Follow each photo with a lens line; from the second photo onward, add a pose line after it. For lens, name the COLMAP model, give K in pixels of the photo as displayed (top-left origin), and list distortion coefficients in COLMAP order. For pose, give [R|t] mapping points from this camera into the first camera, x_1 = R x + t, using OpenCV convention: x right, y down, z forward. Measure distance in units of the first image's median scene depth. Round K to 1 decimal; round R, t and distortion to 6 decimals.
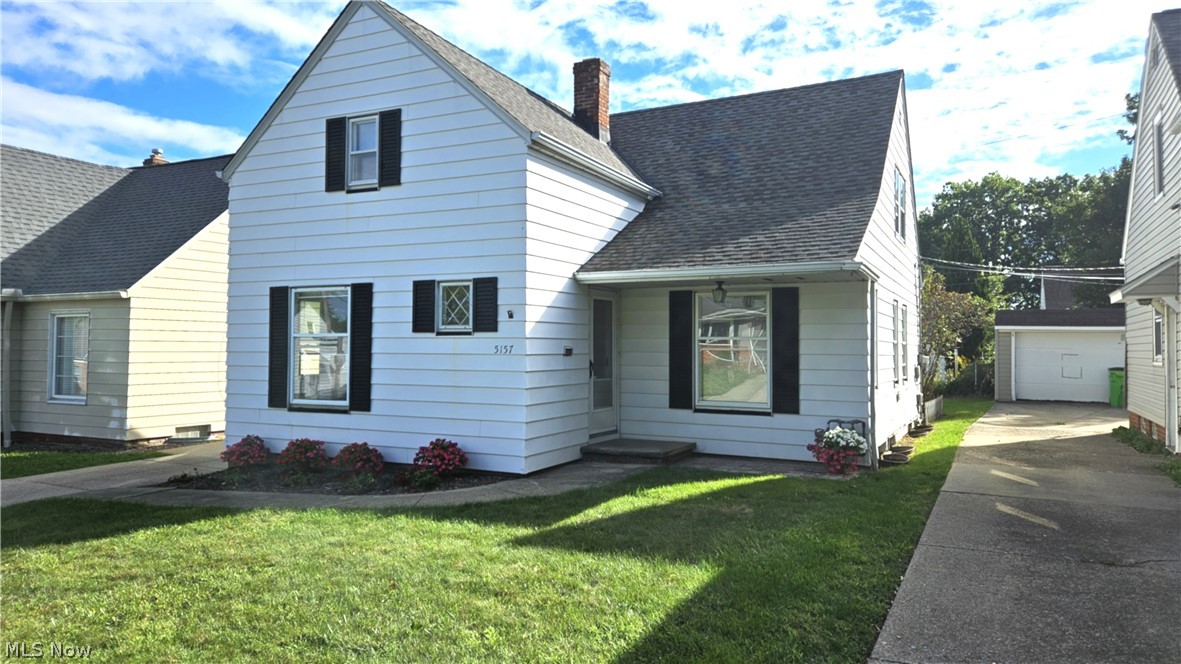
lens RADIAL K [[818.1, 0, 585.4], [0, 818.1, 334.0], [0, 0, 1]] dist [0.059861, -0.033367]
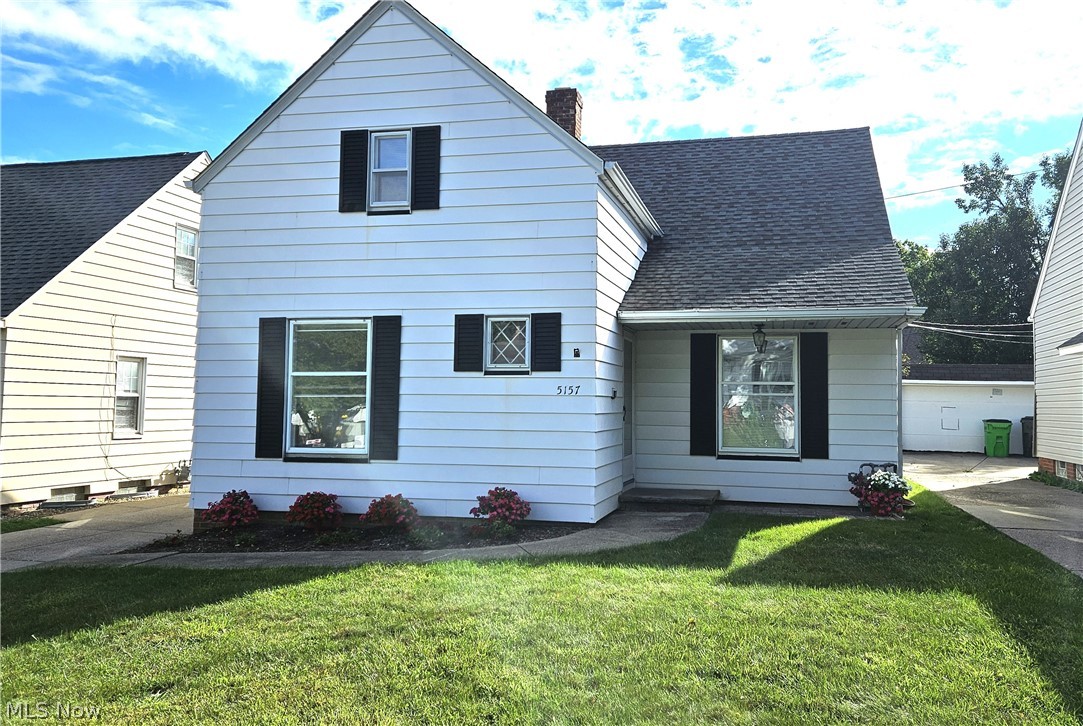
lens RADIAL K [[898.4, 0, 541.3], [0, 898.4, 366.3], [0, 0, 1]] dist [0.052799, 0.015704]
pose [[0.969633, 0.016073, 0.244034, -0.340856], [-0.008964, 0.999503, -0.030217, 0.020361], [-0.244399, 0.027112, 0.969296, 0.012244]]
